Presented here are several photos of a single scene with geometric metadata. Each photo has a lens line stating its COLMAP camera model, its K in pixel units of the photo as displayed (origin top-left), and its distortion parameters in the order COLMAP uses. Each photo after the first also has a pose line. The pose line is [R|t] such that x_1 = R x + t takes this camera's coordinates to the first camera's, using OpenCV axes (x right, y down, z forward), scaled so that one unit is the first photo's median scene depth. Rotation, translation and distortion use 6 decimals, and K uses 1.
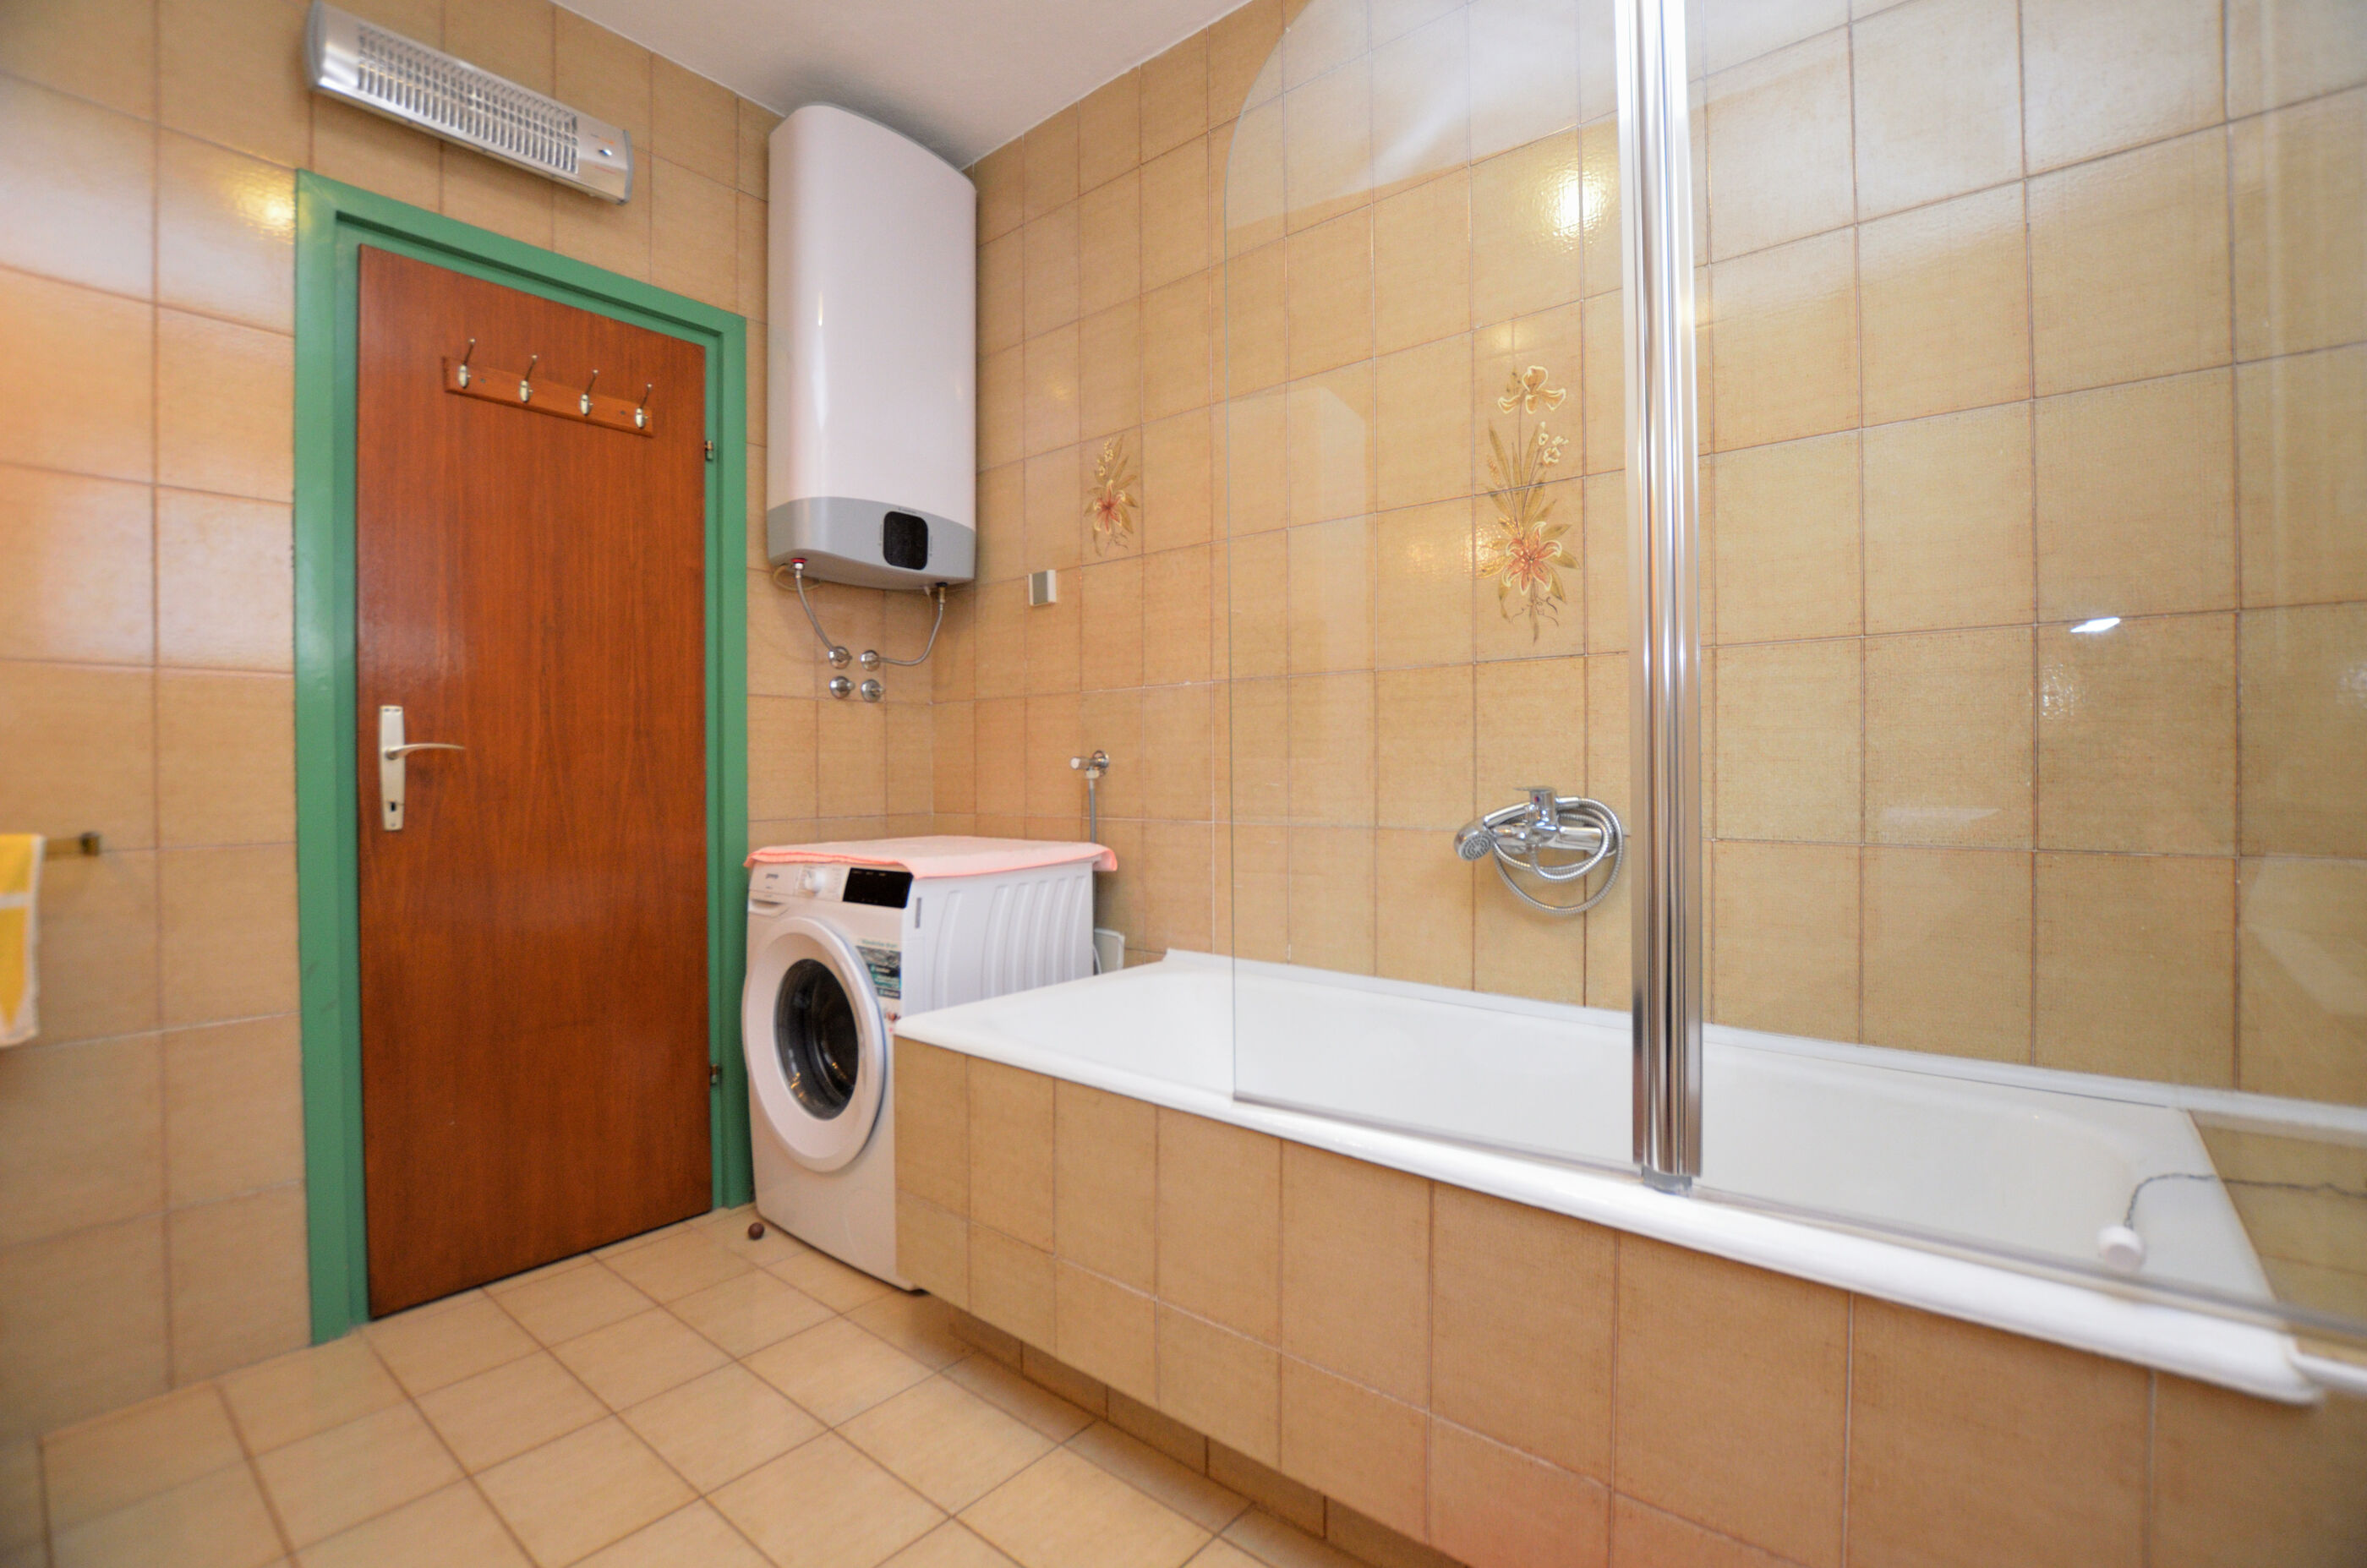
lens RADIAL K [[1029.0, 0, 1234.2], [0, 1029.0, 768.3], [0, 0, 1]] dist [-0.033158, 0.005207]
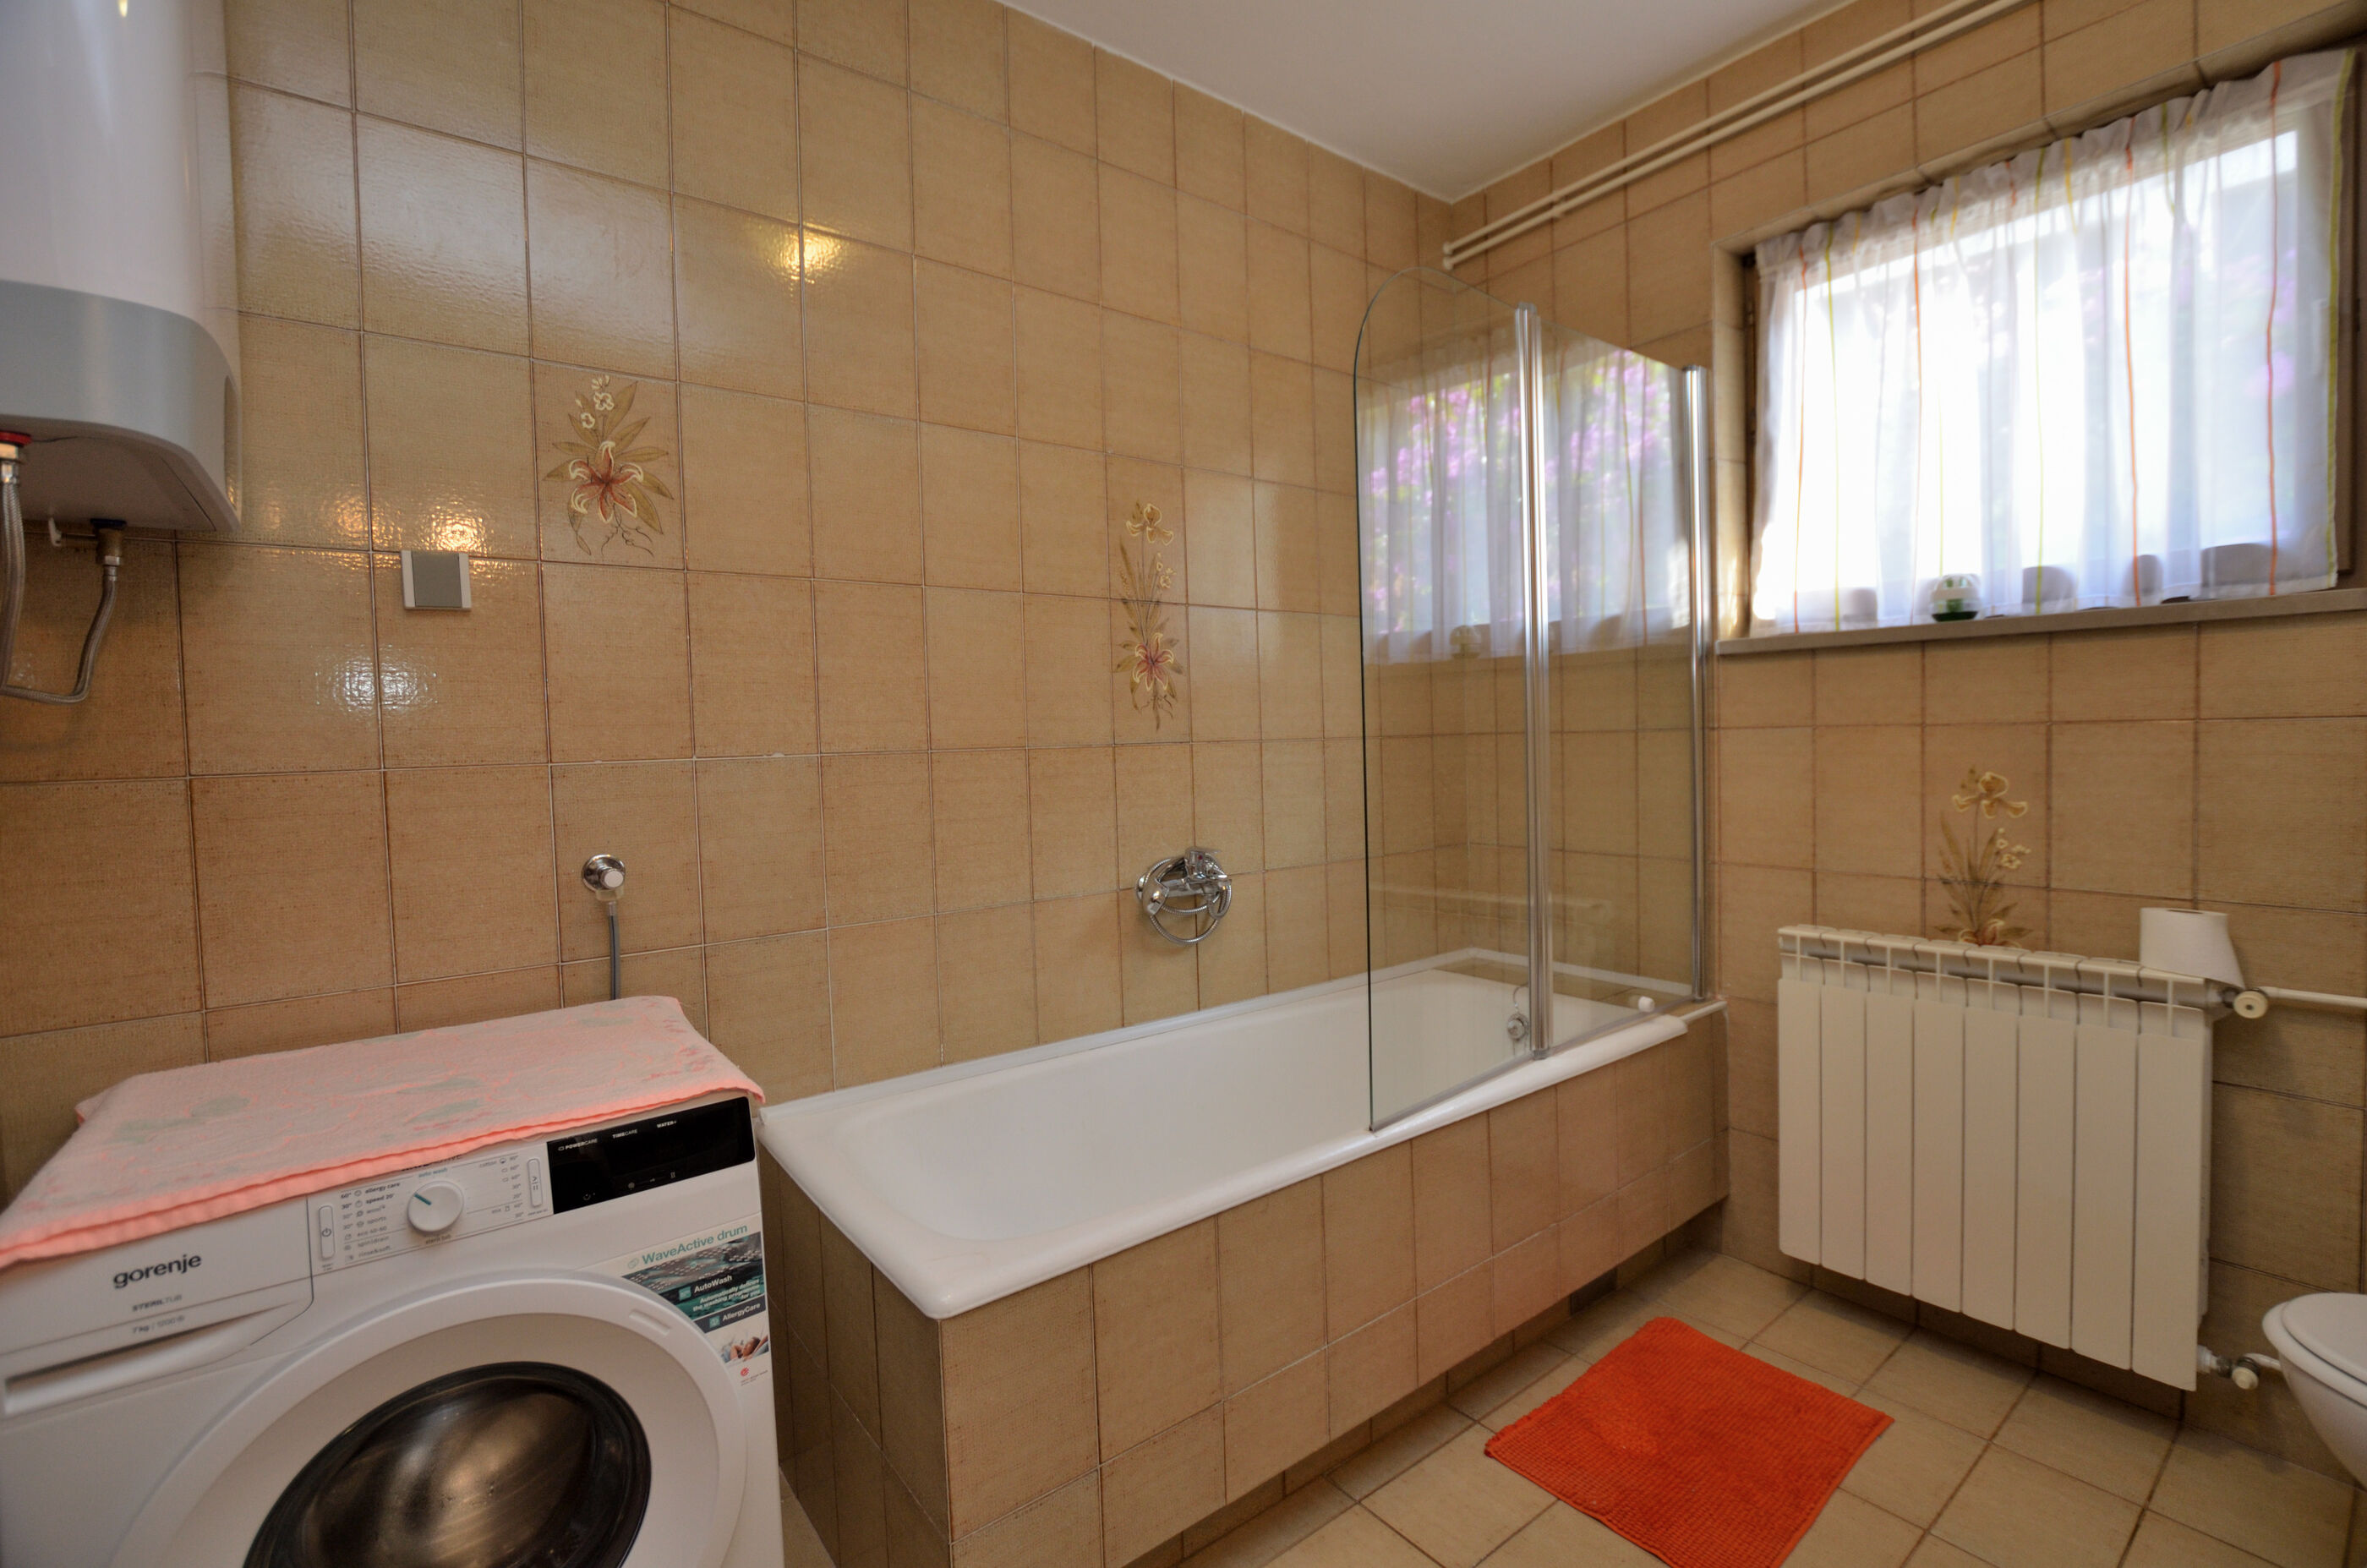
lens RADIAL K [[1029.0, 0, 1166.4], [0, 1029.0, 771.1], [0, 0, 1]] dist [-0.033158, 0.005207]
pose [[0.258264, -0.032522, 0.965527, -0.834756], [0.025796, 0.999309, 0.026760, -0.098926], [-0.965730, 0.017995, 0.258924, 0.620619]]
